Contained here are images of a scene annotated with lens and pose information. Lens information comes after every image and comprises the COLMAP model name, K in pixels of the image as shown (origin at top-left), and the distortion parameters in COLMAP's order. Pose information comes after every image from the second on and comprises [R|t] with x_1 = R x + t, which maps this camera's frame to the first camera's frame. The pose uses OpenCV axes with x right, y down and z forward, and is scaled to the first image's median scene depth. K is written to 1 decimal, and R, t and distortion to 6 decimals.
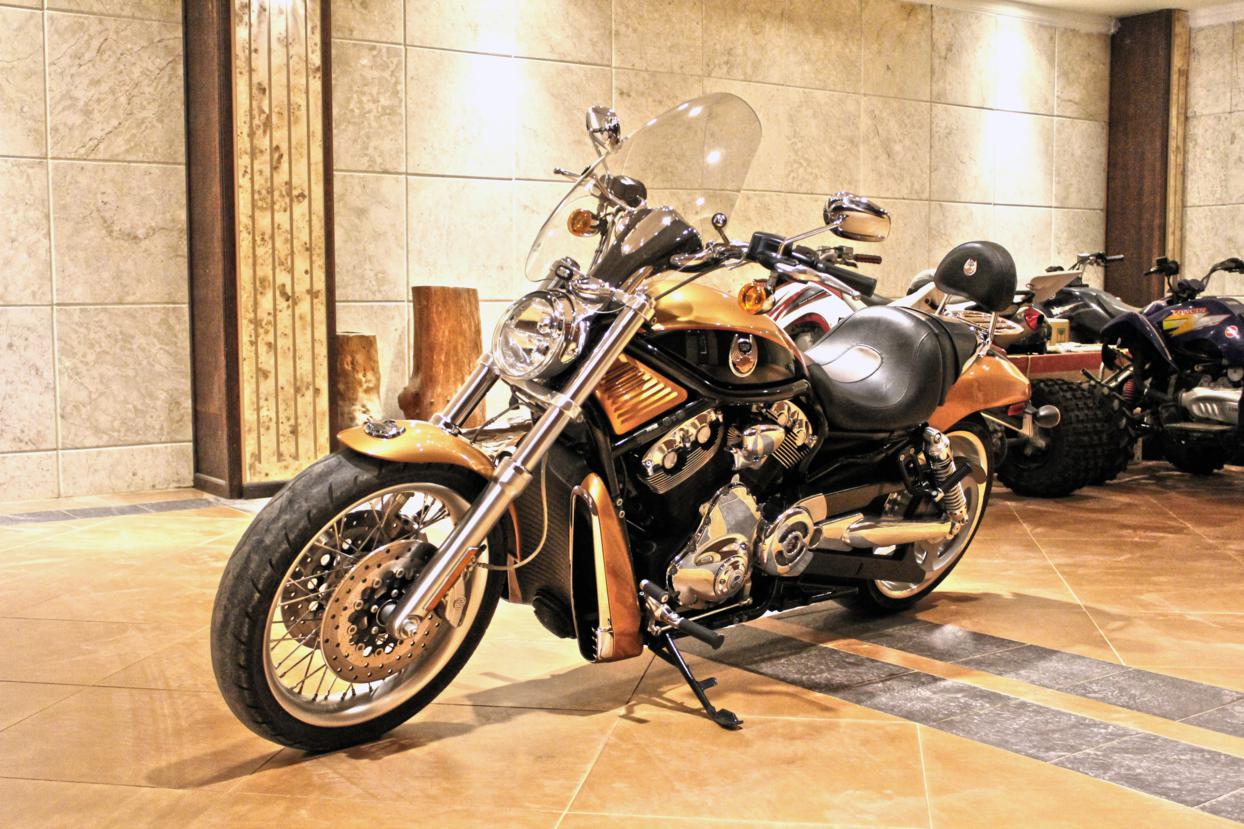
lens RADIAL K [[1460.5, 0, 622.0], [0, 1460.5, 414.5], [0, 0, 1]] dist [-0.064085, 0.032674]
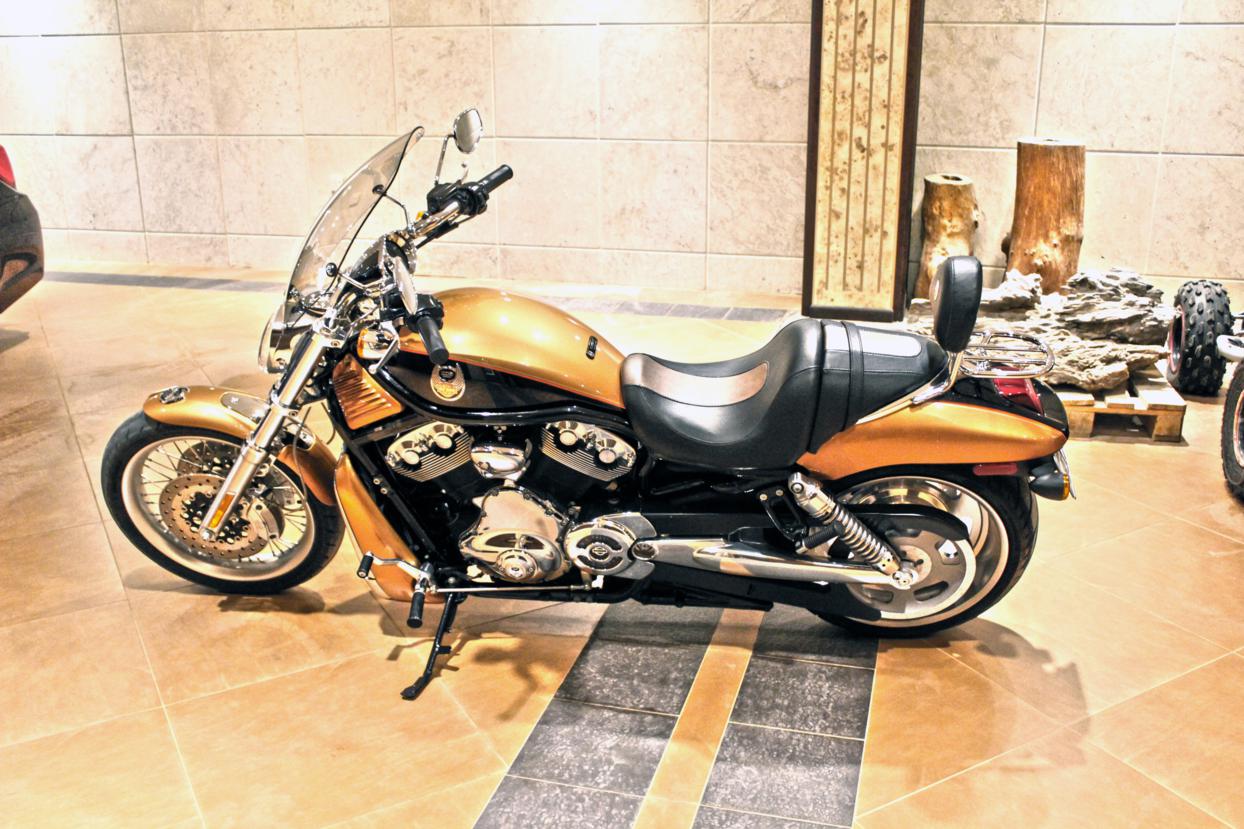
lens RADIAL K [[1168.7, 0, 622.0], [0, 1168.7, 414.5], [0, 0, 1]] dist [-0.126450, 0.117890]
pose [[0.621911, 0.250931, -0.741795, 0.373813], [-0.056163, 0.959123, 0.277361, -0.121953], [0.781071, -0.130832, 0.610582, 0.278921]]
